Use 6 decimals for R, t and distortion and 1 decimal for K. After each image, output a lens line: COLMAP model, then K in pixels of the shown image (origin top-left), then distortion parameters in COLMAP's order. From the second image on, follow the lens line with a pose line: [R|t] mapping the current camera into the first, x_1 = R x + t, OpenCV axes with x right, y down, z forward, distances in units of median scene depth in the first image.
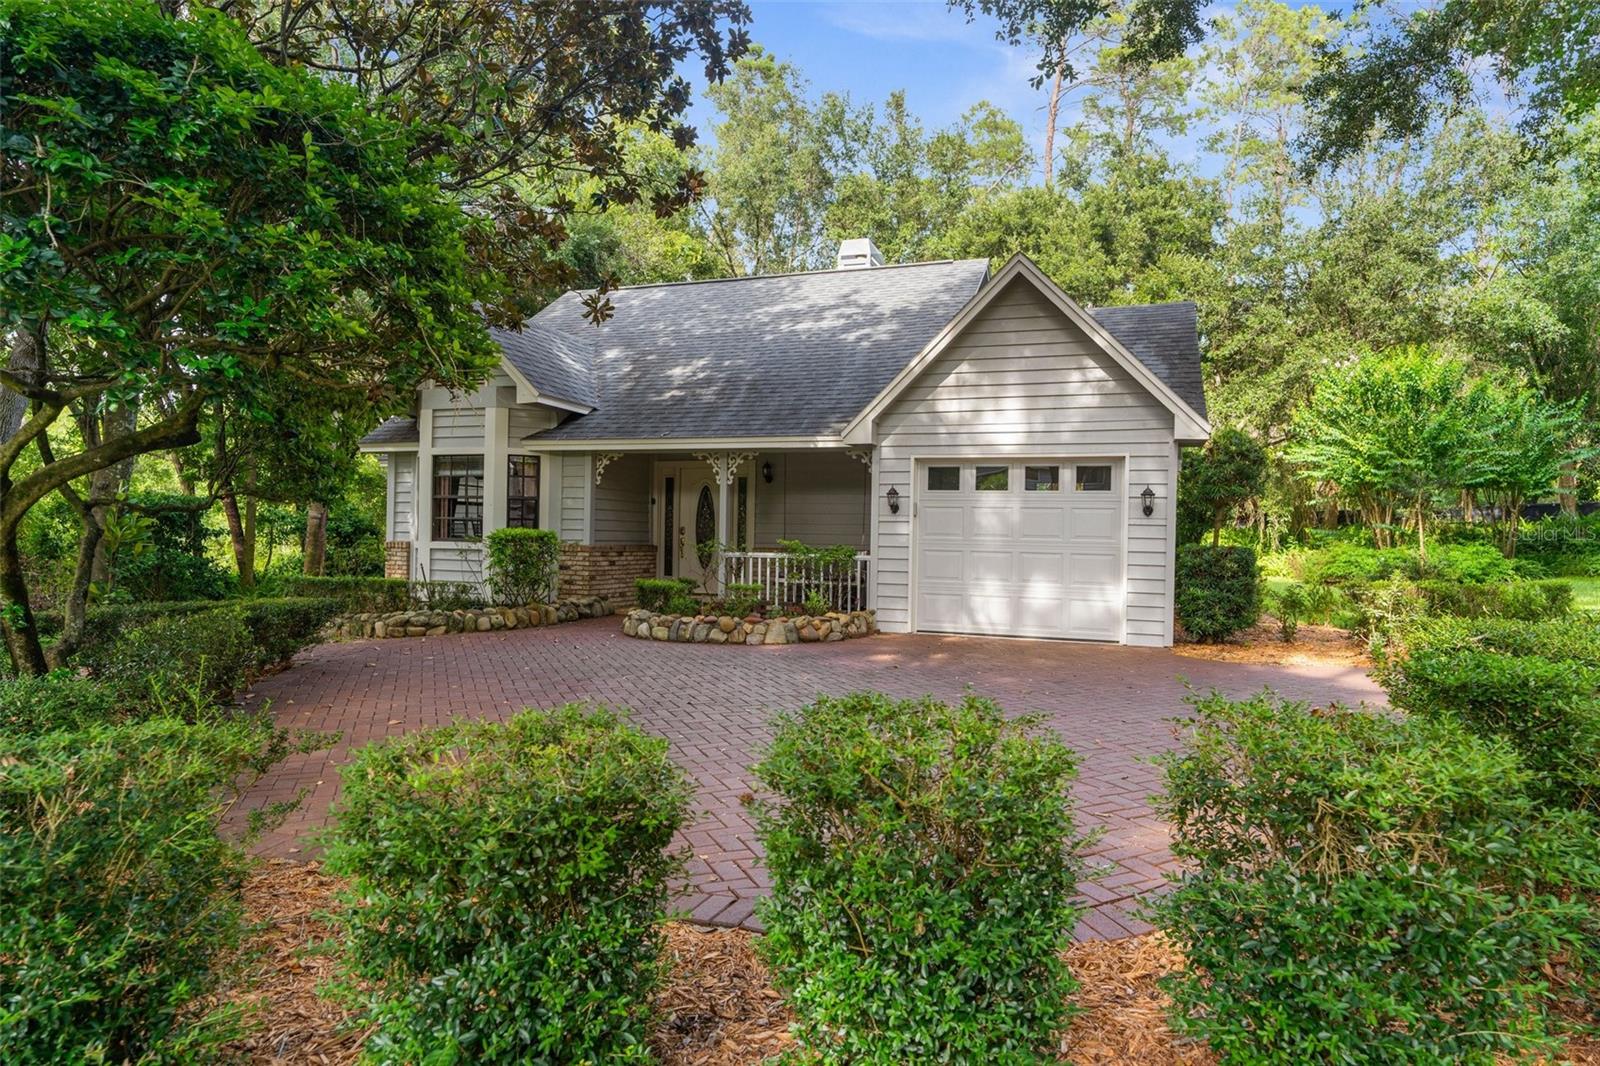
lens RADIAL K [[972.4, 0, 800.0], [0, 972.4, 533.0], [0, 0, 1]] dist [0.017266, -0.000399]
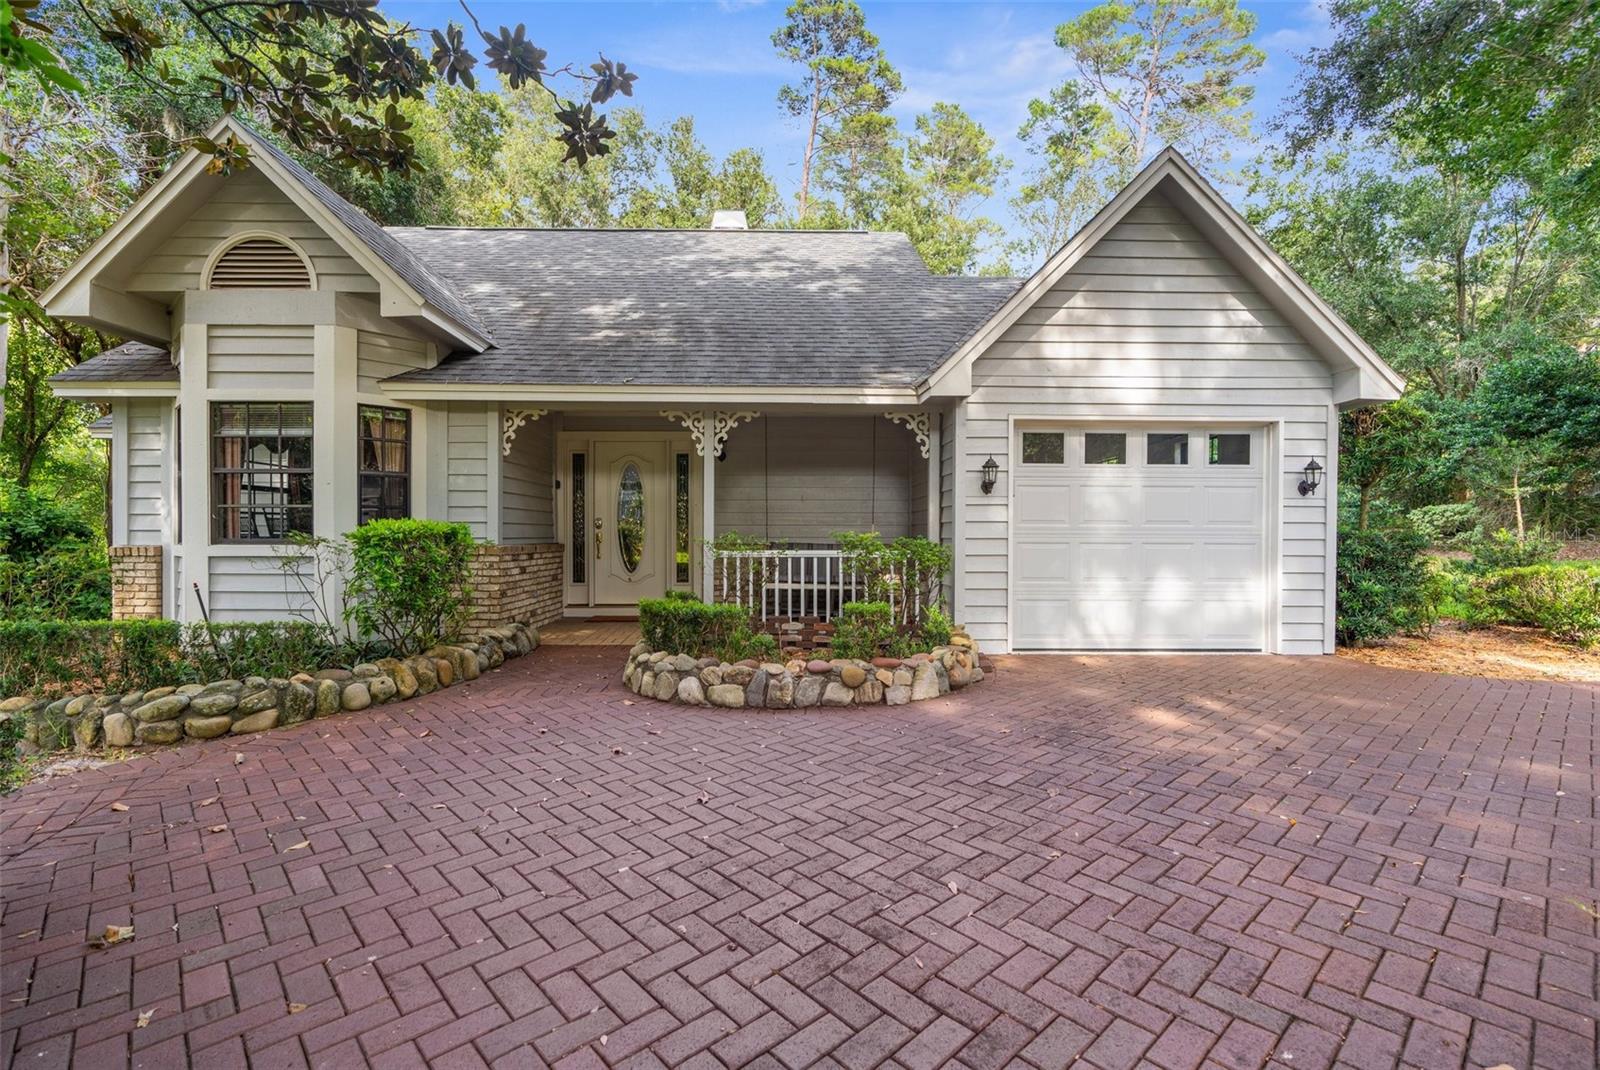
lens RADIAL K [[738.5, 0, 800.0], [0, 738.5, 535.0], [0, 0, 1]] dist [-0.005812, 0.000438]
pose [[0.933127, -0.017339, 0.359129, -0.236994], [0.013832, 0.999828, 0.012330, 0.002480], [-0.359281, -0.006538, 0.933206, 0.524350]]
